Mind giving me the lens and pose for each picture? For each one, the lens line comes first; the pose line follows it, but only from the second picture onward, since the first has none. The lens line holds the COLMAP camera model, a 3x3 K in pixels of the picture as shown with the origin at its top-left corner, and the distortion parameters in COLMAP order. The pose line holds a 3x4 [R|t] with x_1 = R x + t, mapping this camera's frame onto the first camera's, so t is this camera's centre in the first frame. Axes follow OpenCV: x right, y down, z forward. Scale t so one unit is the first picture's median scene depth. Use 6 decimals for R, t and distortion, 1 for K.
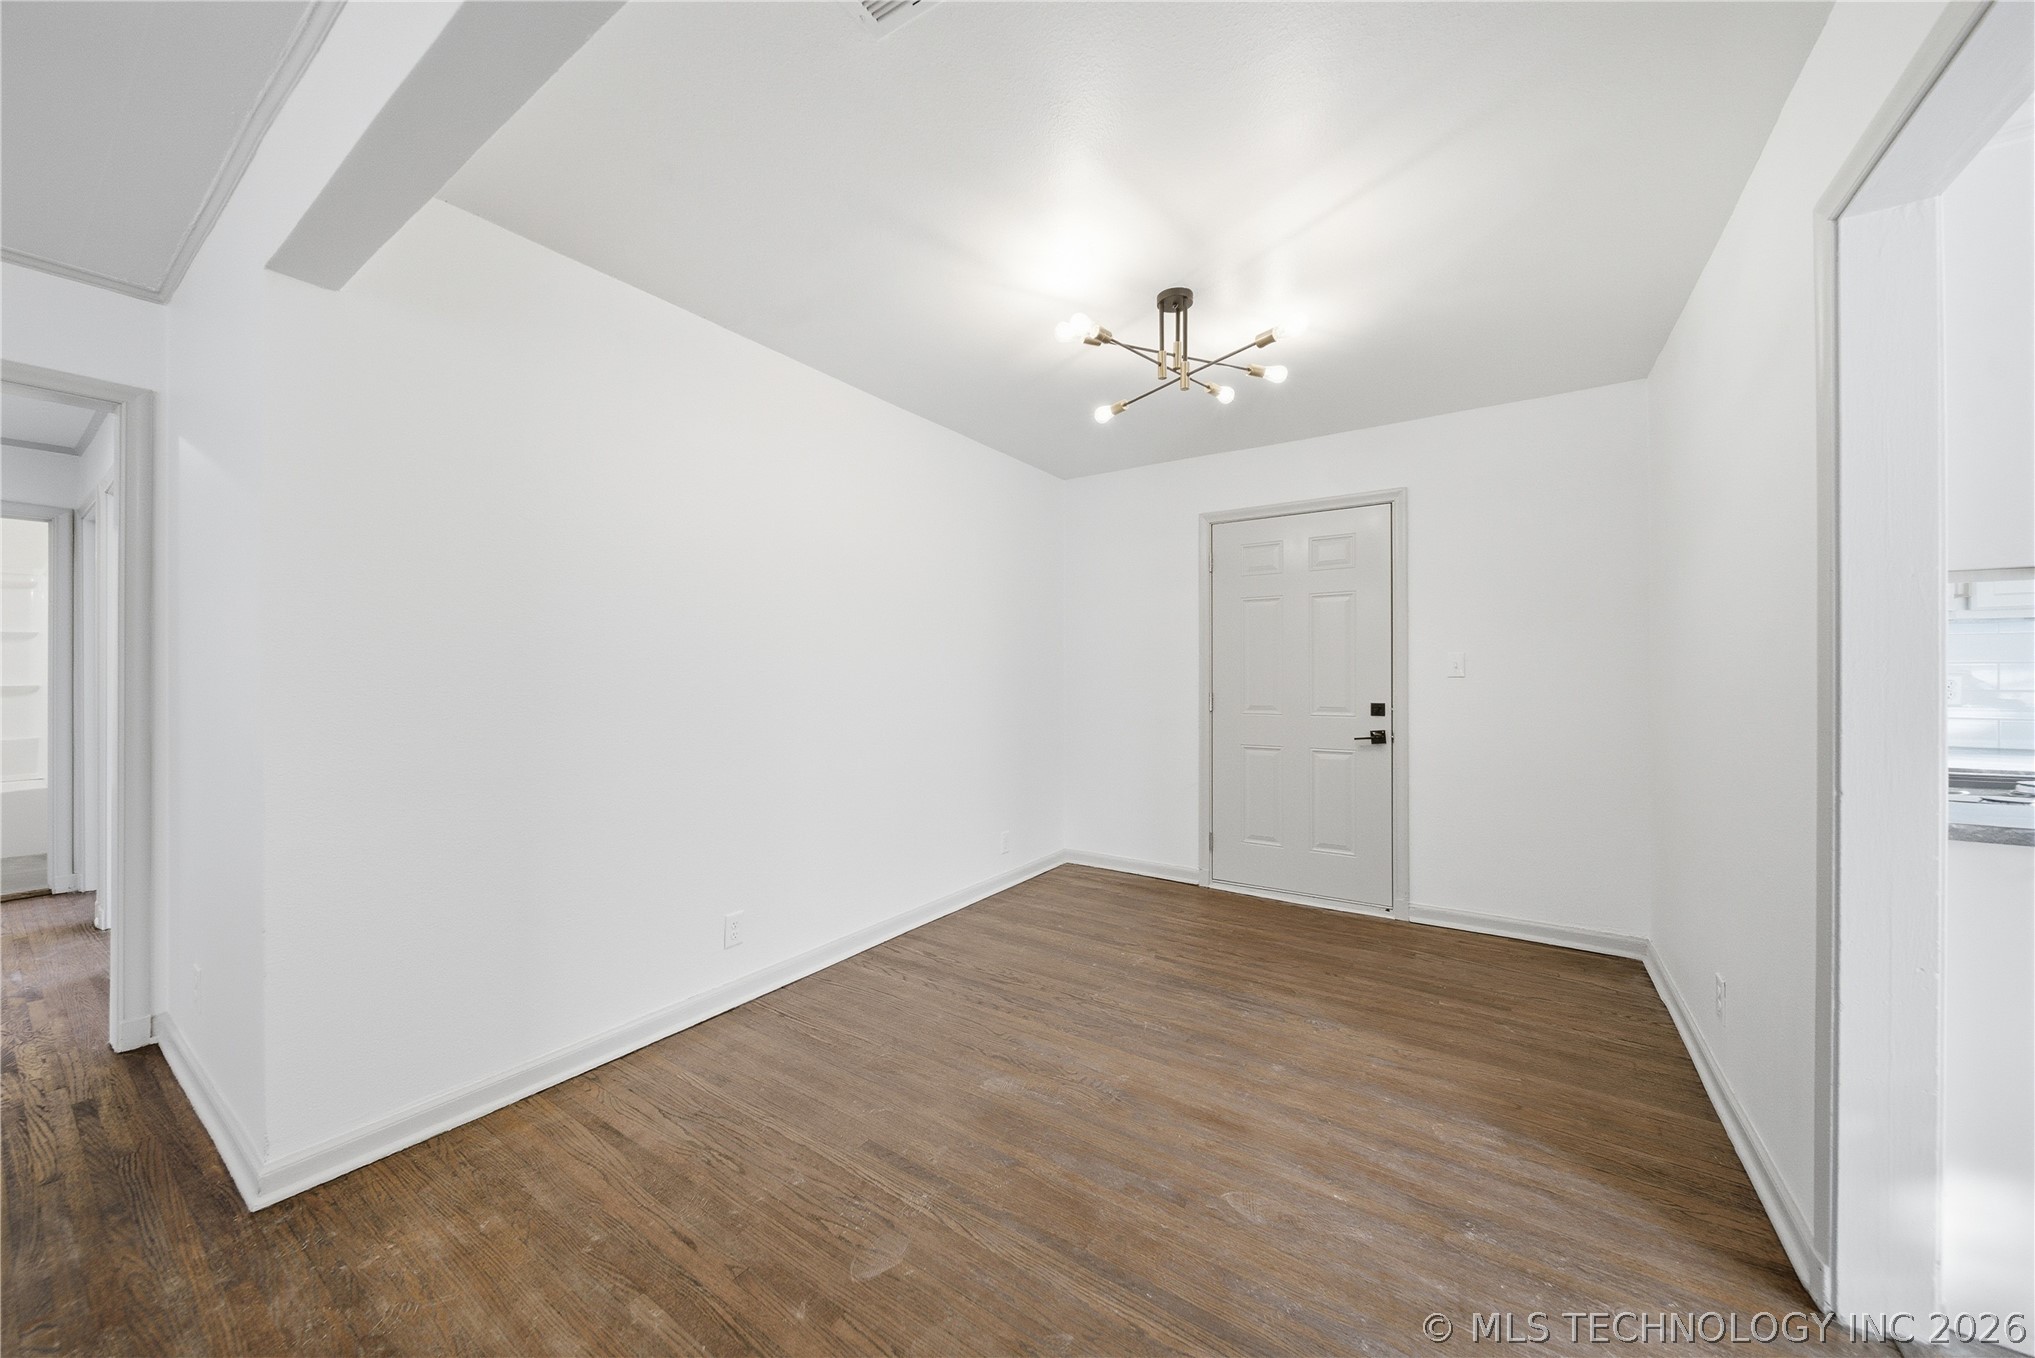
lens RADIAL K [[727.8, 0, 1007.0], [0, 727.8, 672.5], [0, 0, 1]] dist [-0.000841, -0.000326]
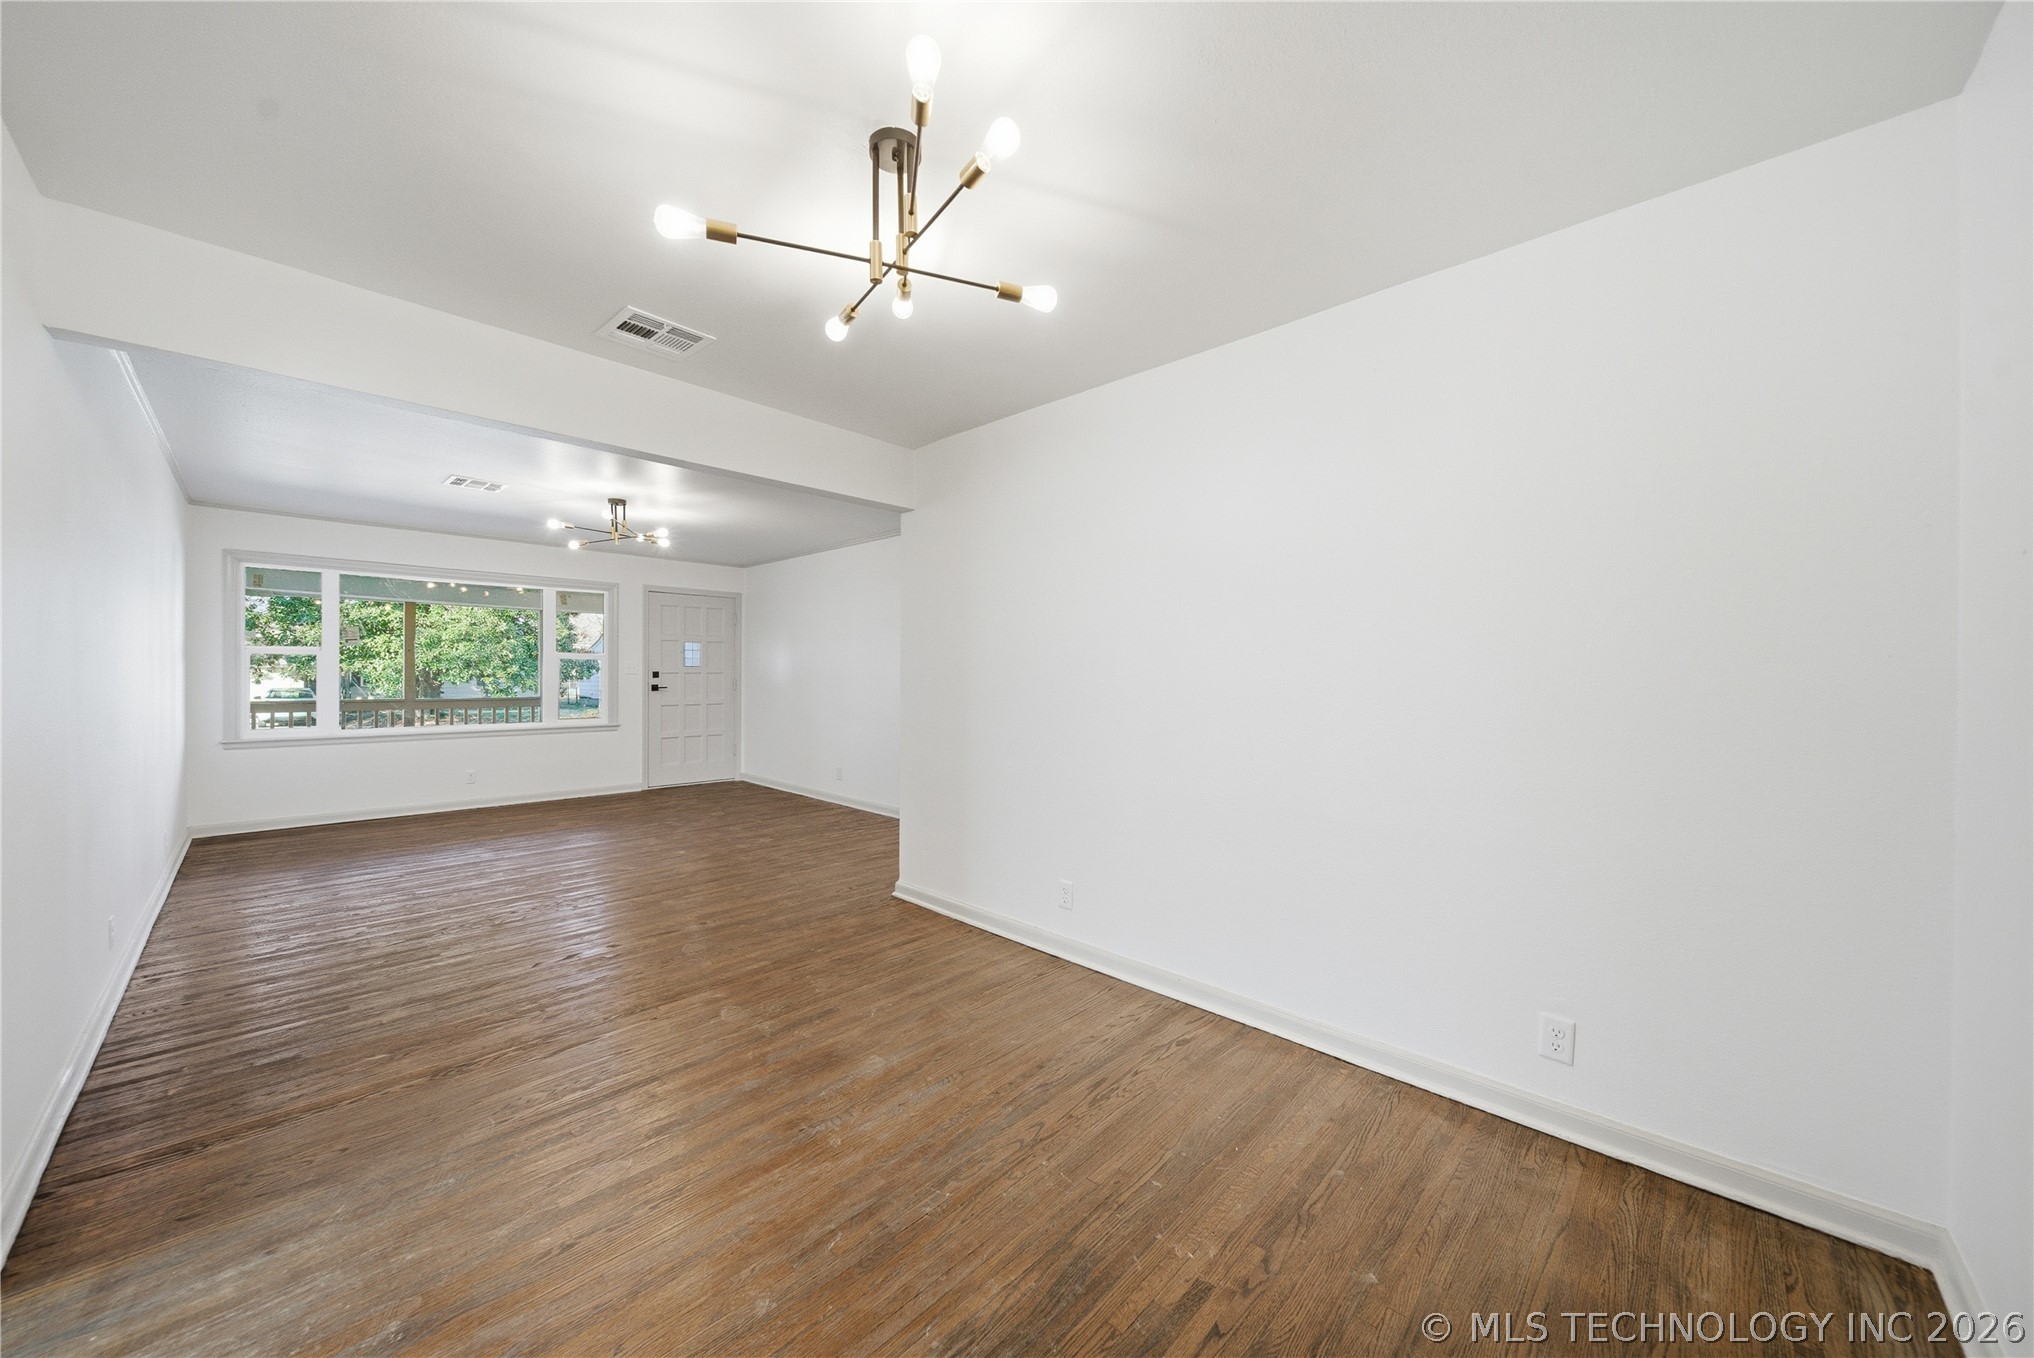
lens RADIAL K [[710.5, 0, 1021.8], [0, 710.5, 684.6], [0, 0, 1]] dist [-0.000427, -0.000050]
pose [[-0.159982, 0.014749, -0.987010, 0.895517], [-0.003477, 0.999874, 0.015504, -0.018255], [0.987114, 0.005912, -0.159911, 1.248016]]
